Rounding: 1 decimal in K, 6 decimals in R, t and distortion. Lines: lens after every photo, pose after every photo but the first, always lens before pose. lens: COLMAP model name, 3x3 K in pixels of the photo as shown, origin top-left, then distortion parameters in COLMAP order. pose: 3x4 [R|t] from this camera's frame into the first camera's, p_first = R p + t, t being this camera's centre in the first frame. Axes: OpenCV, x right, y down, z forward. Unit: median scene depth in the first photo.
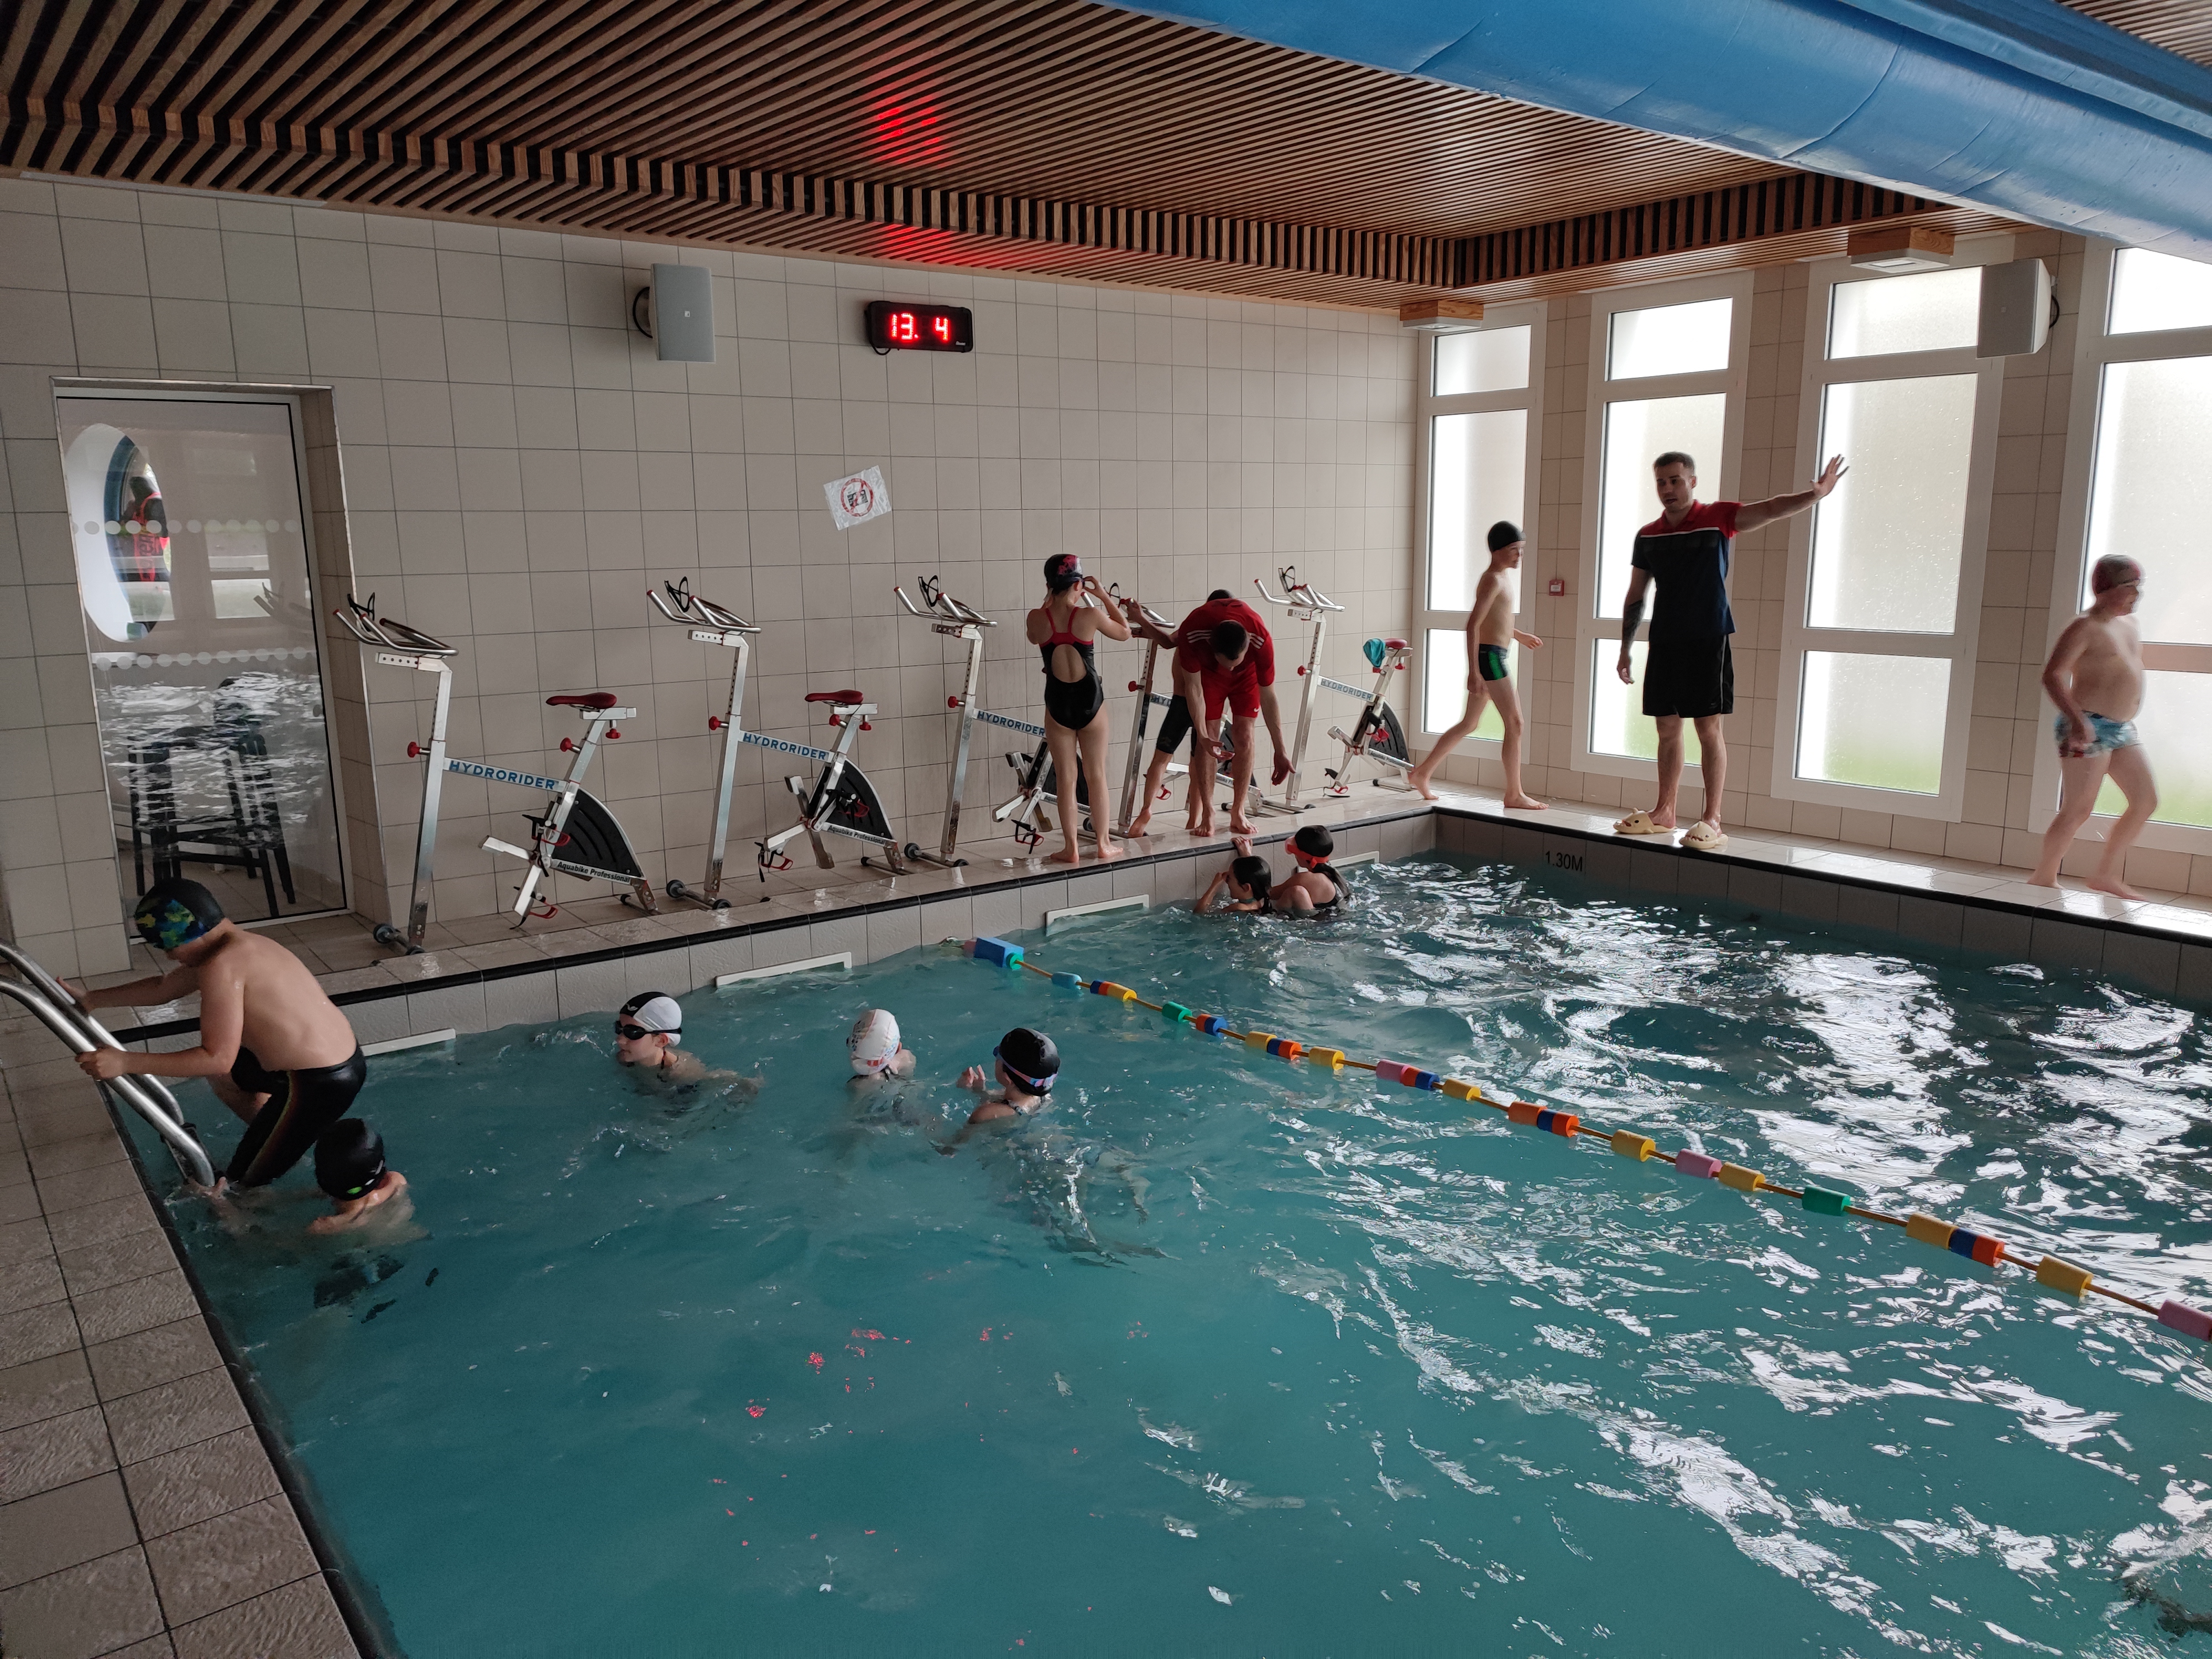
lens RADIAL K [[1596.0, 0, 1111.2], [0, 1596.0, 819.1], [0, 0, 1]] dist [0.056817, -0.055789]
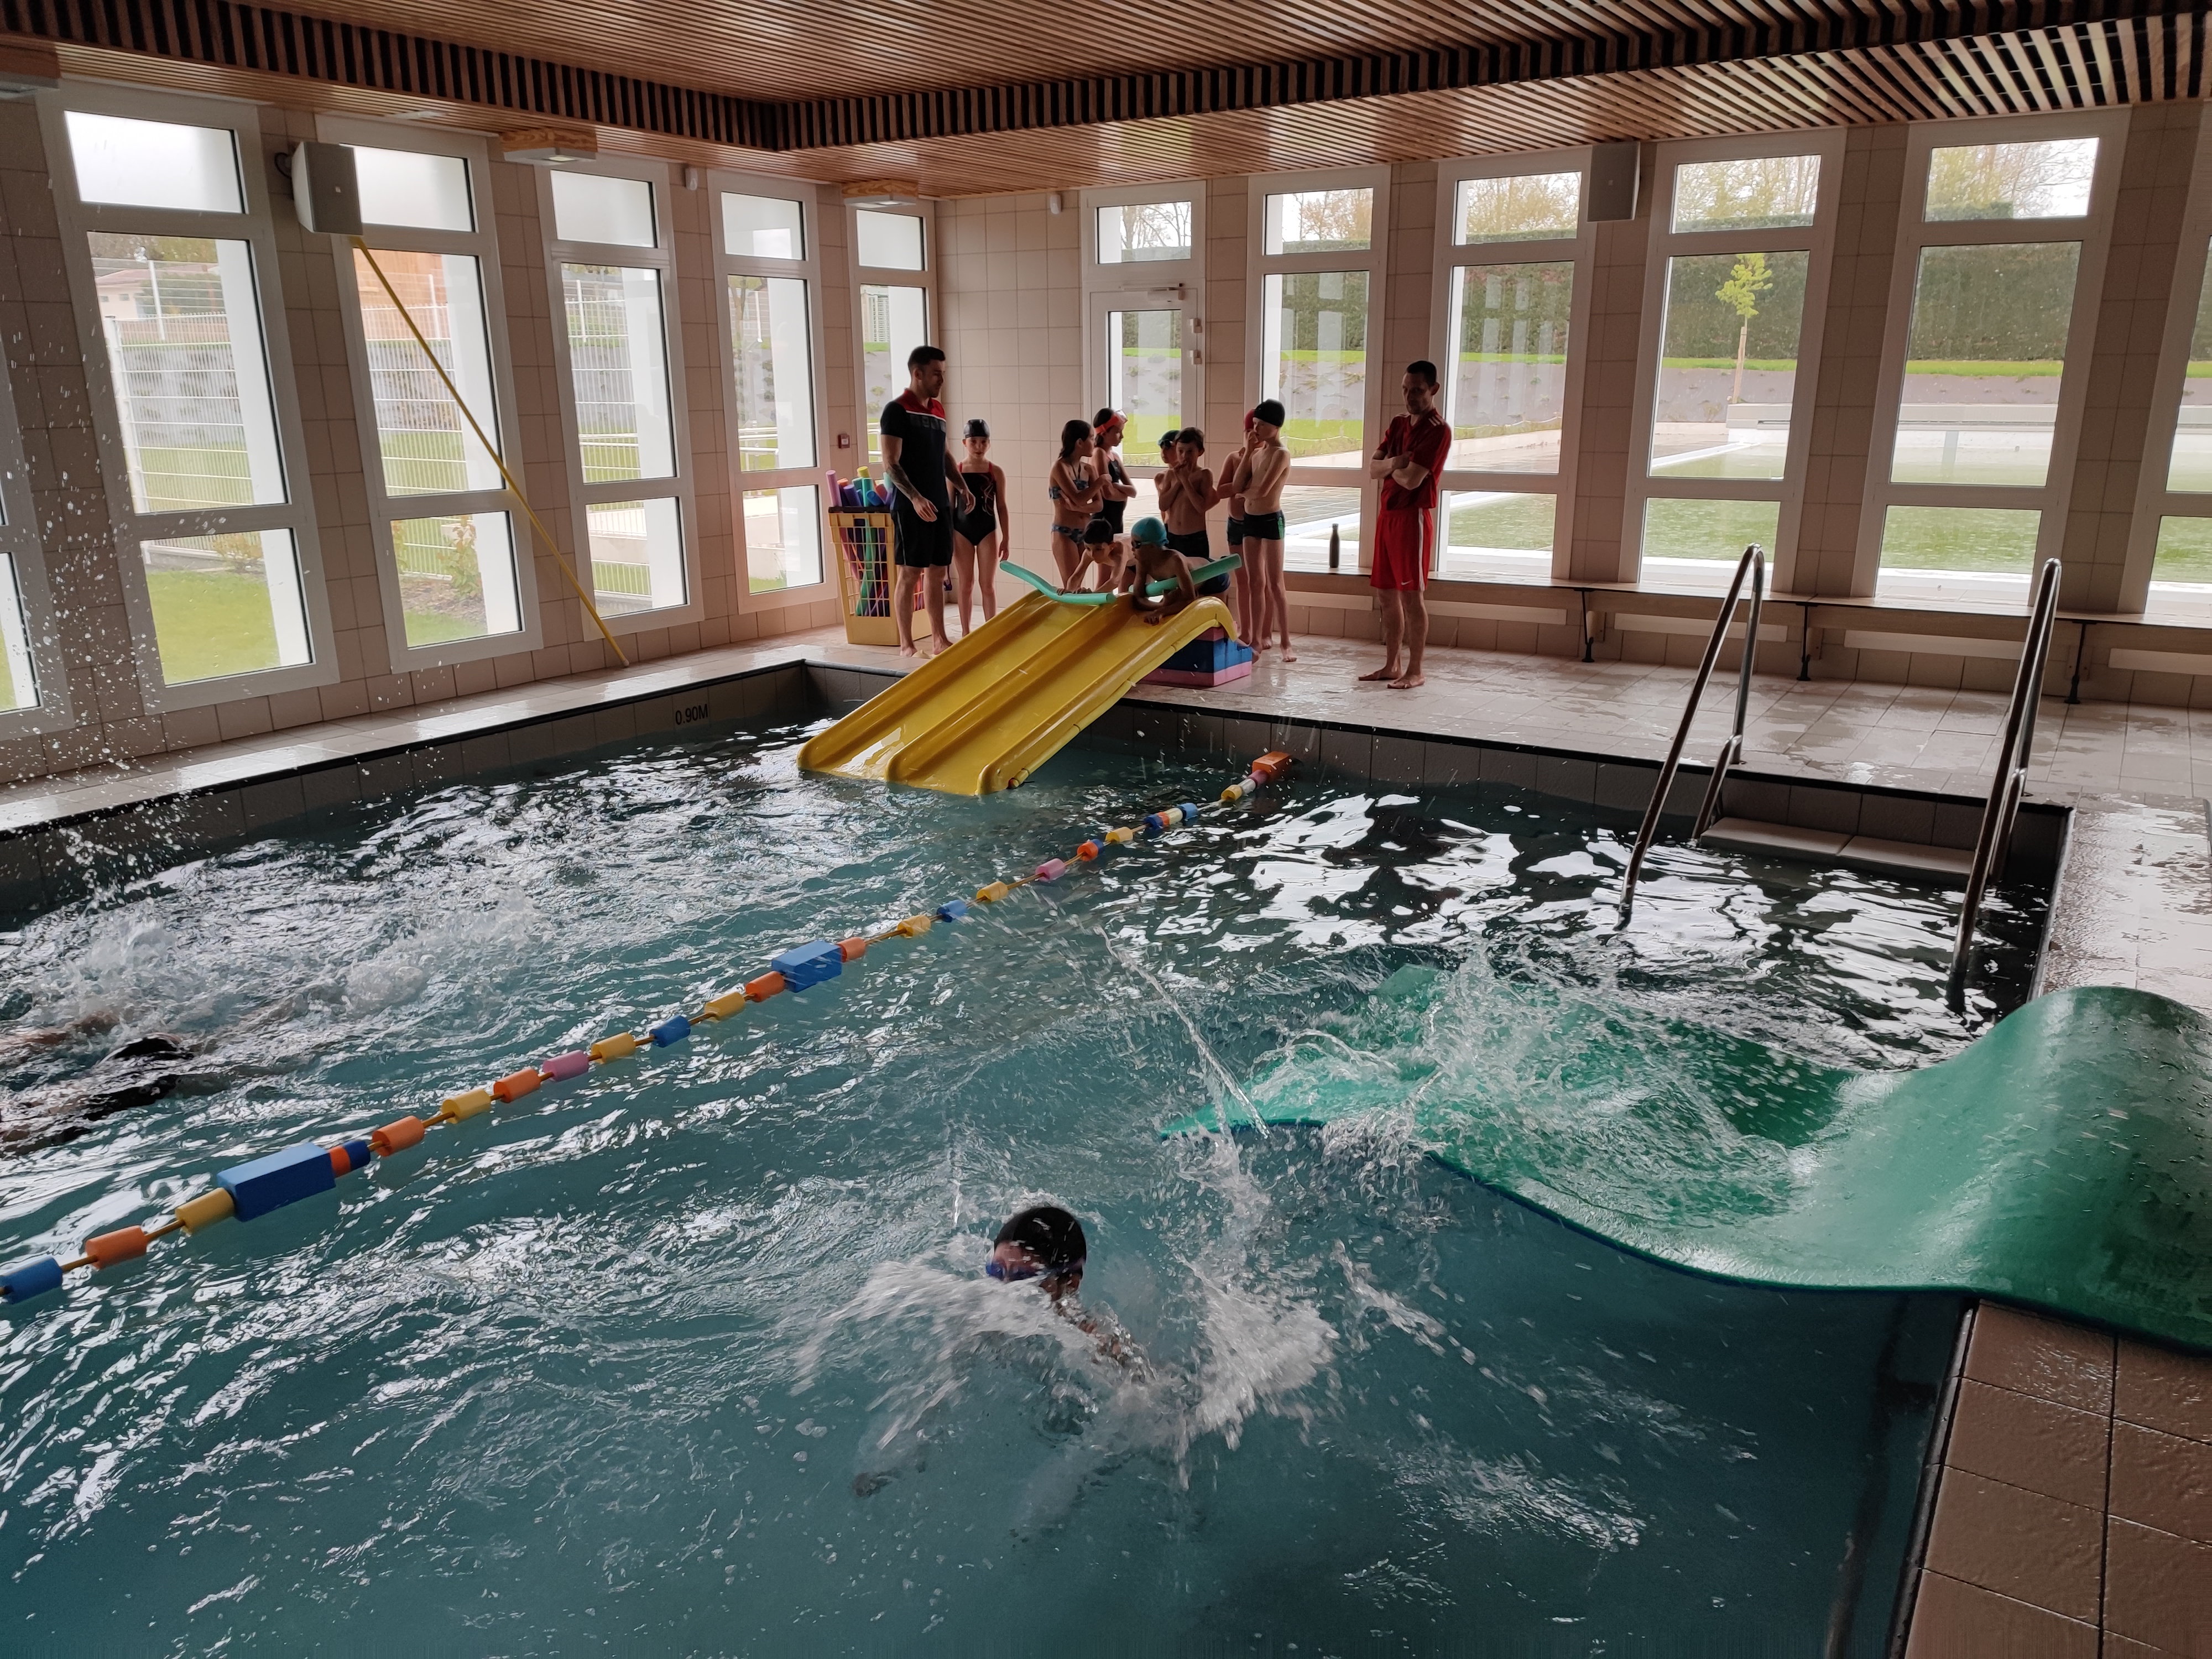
lens RADIAL K [[1672.8, 0, 1077.5], [0, 1672.8, 830.8], [0, 0, 1]] dist [0.067638, -0.077333]
pose [[-0.342079, -0.235569, 0.909665, -2.223987], [0.183905, 0.932562, 0.310656, -0.531230], [-0.921499, 0.273561, -0.275687, 2.923262]]
